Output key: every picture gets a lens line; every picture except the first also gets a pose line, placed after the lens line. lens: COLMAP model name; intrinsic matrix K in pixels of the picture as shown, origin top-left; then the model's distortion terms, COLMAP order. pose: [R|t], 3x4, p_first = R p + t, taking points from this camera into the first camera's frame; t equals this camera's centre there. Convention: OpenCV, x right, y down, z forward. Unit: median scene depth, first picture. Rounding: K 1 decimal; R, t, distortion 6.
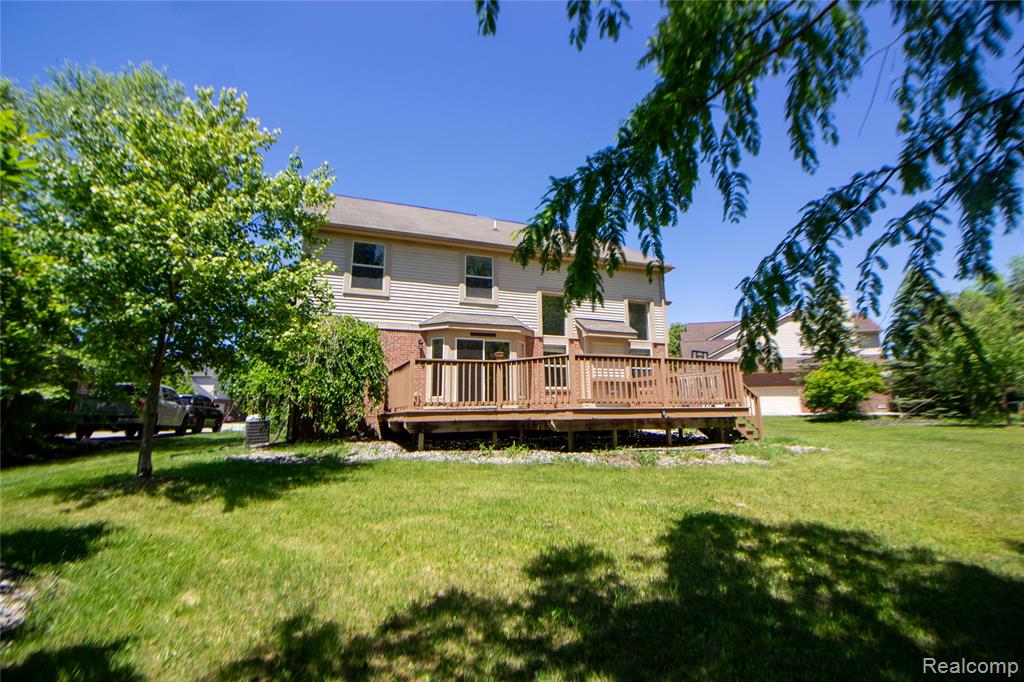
lens RADIAL K [[495.3, 0, 511.8], [0, 495.3, 318.4], [0, 0, 1]] dist [0.013831, -0.015772]
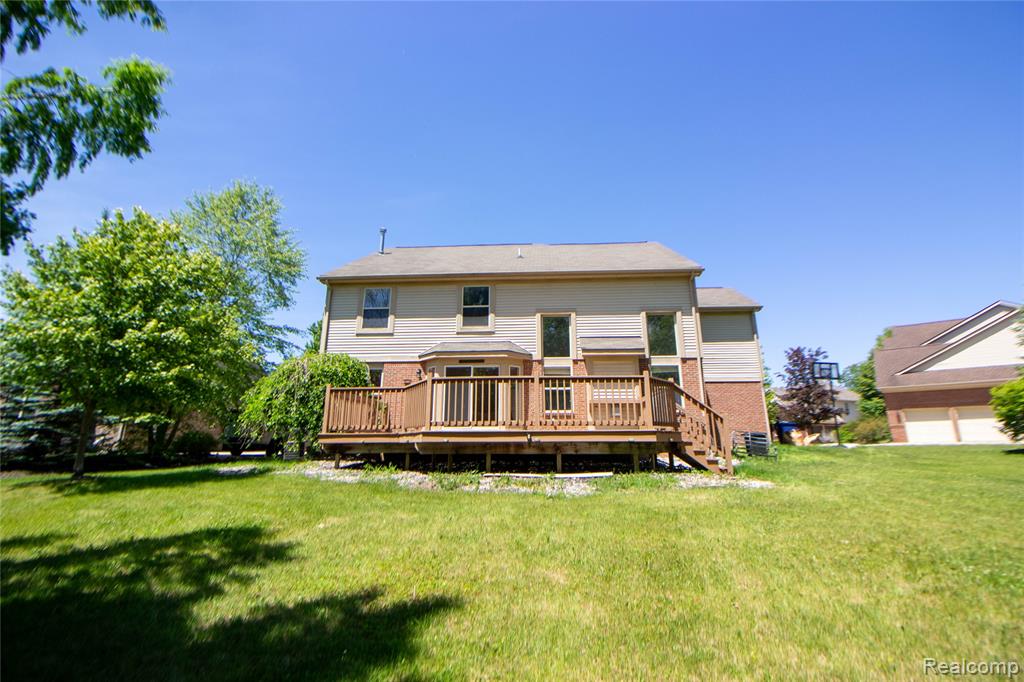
lens RADIAL K [[495.3, 0, 511.8], [0, 495.3, 318.4], [0, 0, 1]] dist [0.013831, -0.015772]
pose [[0.898978, -0.097189, -0.427075, 0.446325], [0.075083, 0.994832, -0.068344, 0.019325], [0.431511, 0.029374, 0.901629, 0.085073]]
